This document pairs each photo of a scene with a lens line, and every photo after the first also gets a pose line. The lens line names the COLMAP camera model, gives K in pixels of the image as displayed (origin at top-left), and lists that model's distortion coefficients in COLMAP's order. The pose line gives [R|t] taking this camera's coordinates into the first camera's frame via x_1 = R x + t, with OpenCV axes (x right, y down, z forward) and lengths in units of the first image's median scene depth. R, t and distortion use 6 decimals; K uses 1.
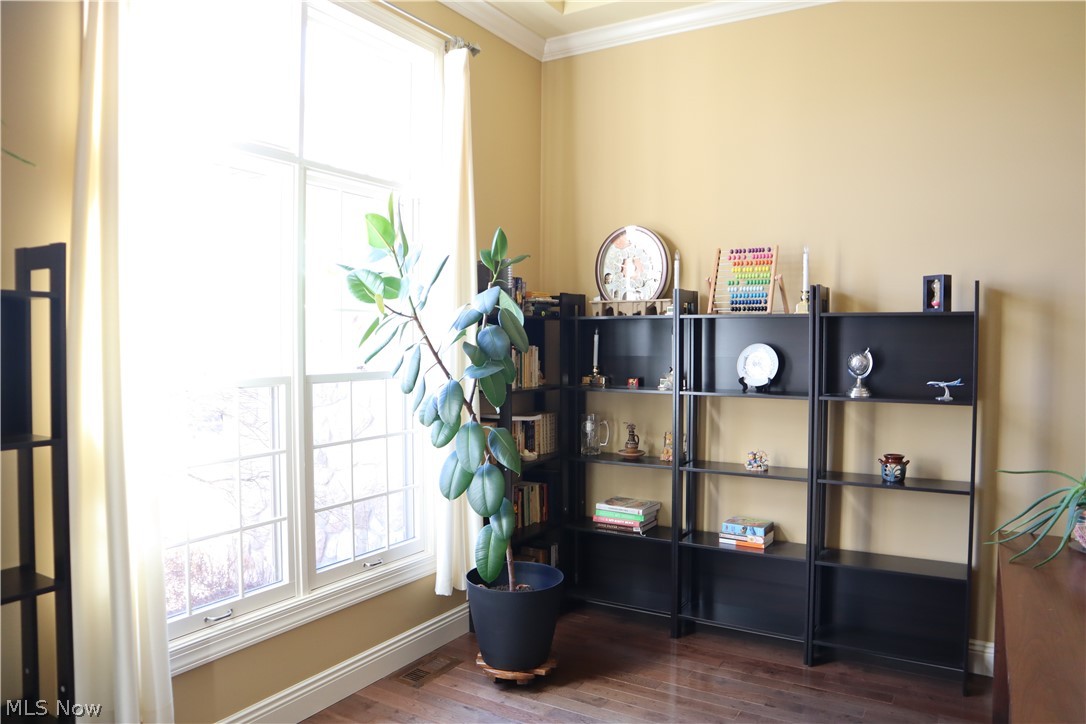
lens RADIAL K [[757.2, 0, 542.1], [0, 757.2, 362.6], [0, 0, 1]] dist [-0.072089, 0.025063]
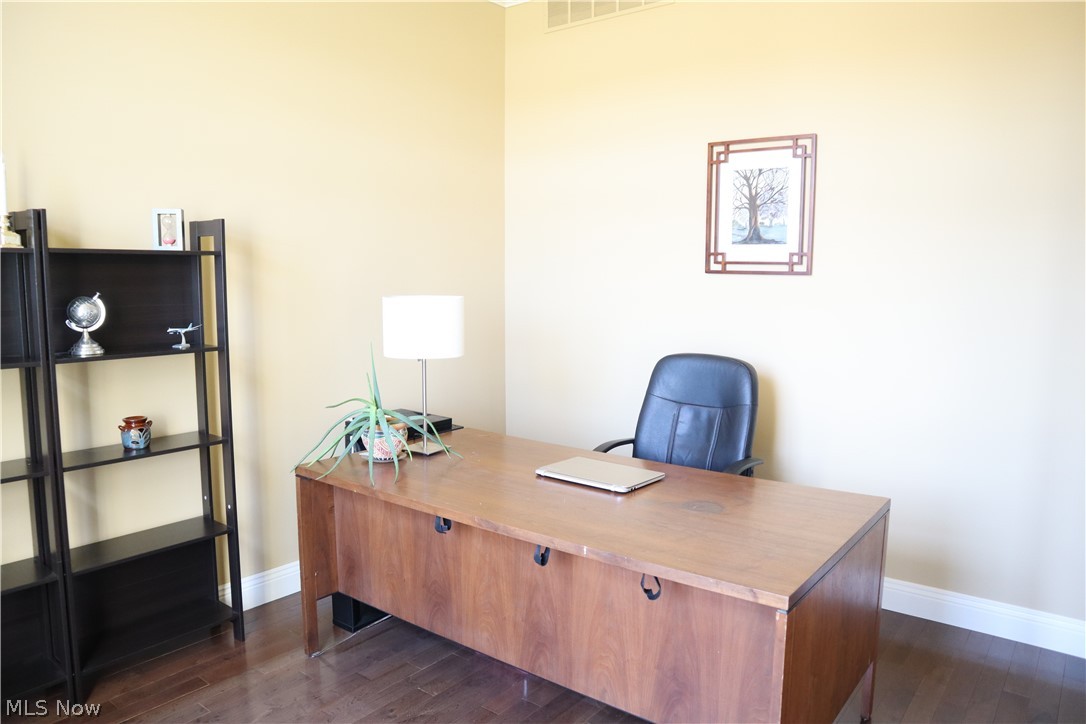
lens RADIAL K [[757.2, 0, 541.8], [0, 757.2, 363.9], [0, 0, 1]] dist [-0.072089, 0.025063]
pose [[0.106999, -0.110269, 0.988126, -0.307230], [0.028990, 0.993754, 0.107758, -0.015797], [-0.993836, 0.017116, 0.109527, 0.436901]]
